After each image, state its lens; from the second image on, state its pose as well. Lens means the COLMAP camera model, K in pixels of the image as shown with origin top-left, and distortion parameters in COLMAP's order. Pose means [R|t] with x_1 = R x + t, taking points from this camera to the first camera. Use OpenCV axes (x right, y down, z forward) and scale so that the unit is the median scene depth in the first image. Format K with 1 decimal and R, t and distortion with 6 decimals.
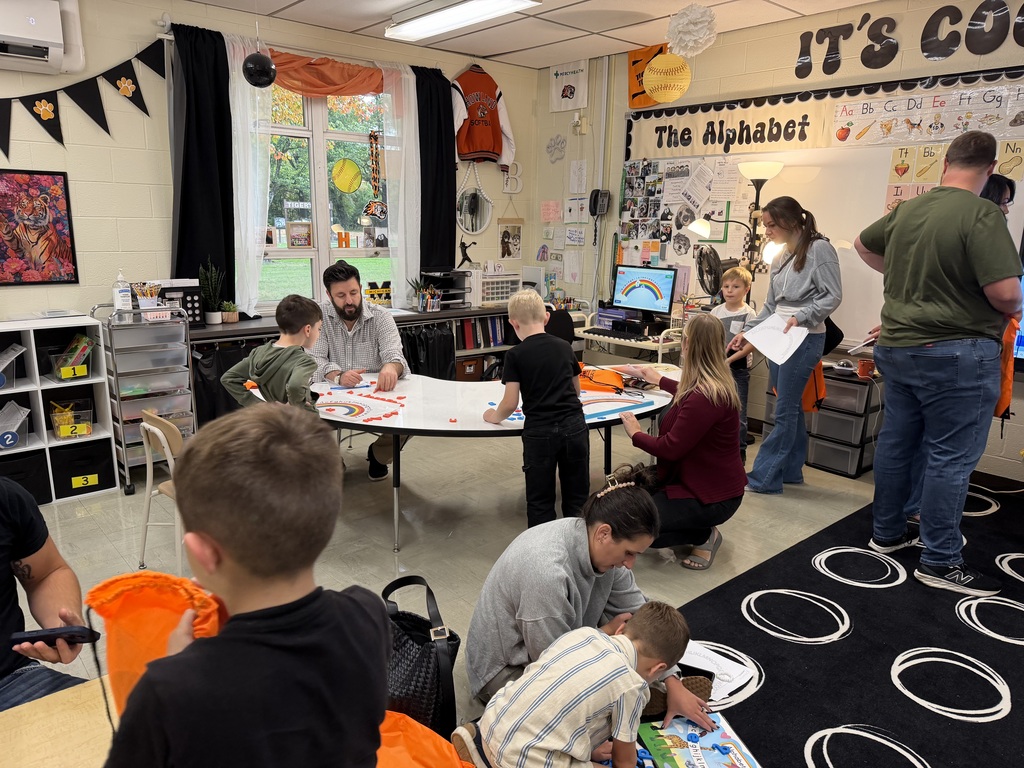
lens RADIAL K [[768.4, 0, 515.7], [0, 768.4, 385.7], [0, 0, 1]] dist [0.065263, -0.037862]
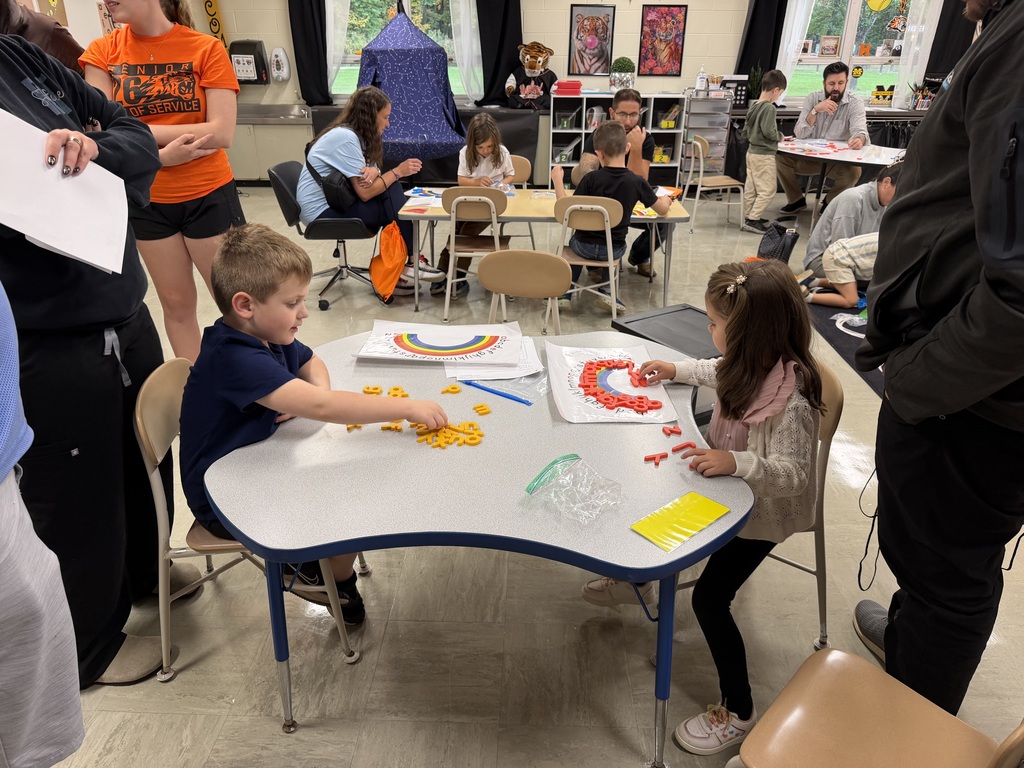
lens RADIAL K [[768.4, 0, 511.6], [0, 768.4, 382.9], [0, 0, 1]] dist [0.065263, -0.037862]
pose [[0.756064, 0.257878, -0.601553, 0.412494], [-0.144040, 0.962133, 0.231416, 0.203185], [0.638451, -0.088318, 0.764579, -0.684896]]
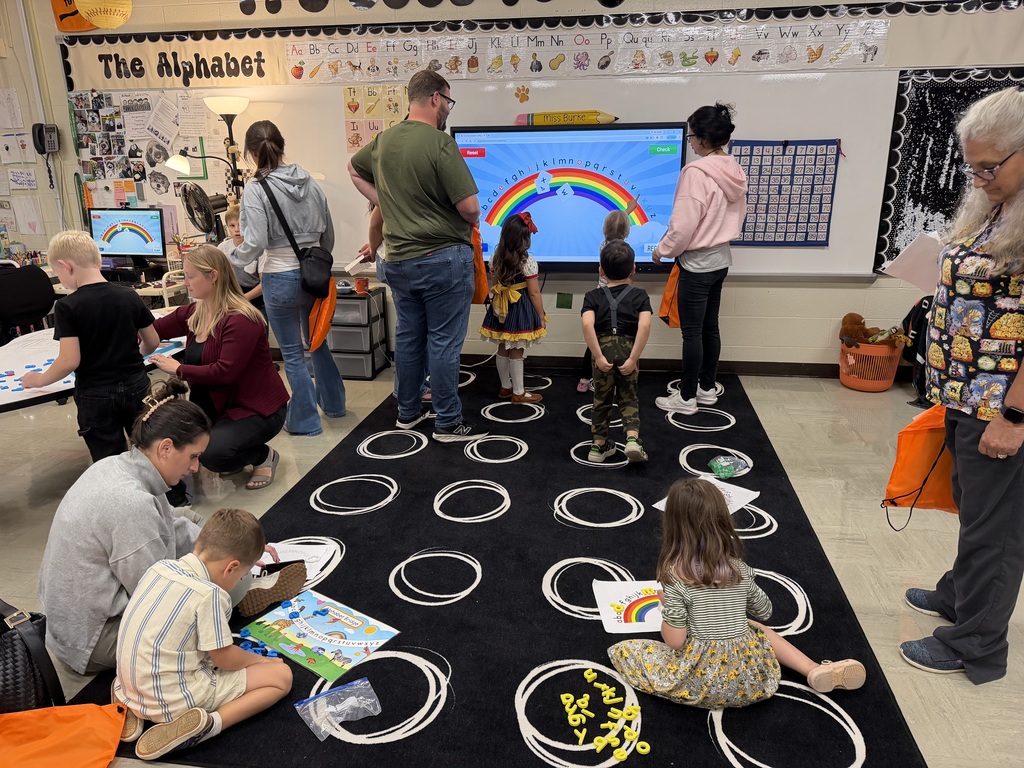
lens RADIAL K [[768.4, 0, 513.0], [0, 768.4, 384.4], [0, 0, 1]] dist [0.065263, -0.037862]
pose [[0.793479, -0.209211, 0.571508, -0.045080], [0.163292, 0.977811, 0.131232, 0.007098], [-0.586282, -0.010807, 0.810035, -0.048847]]
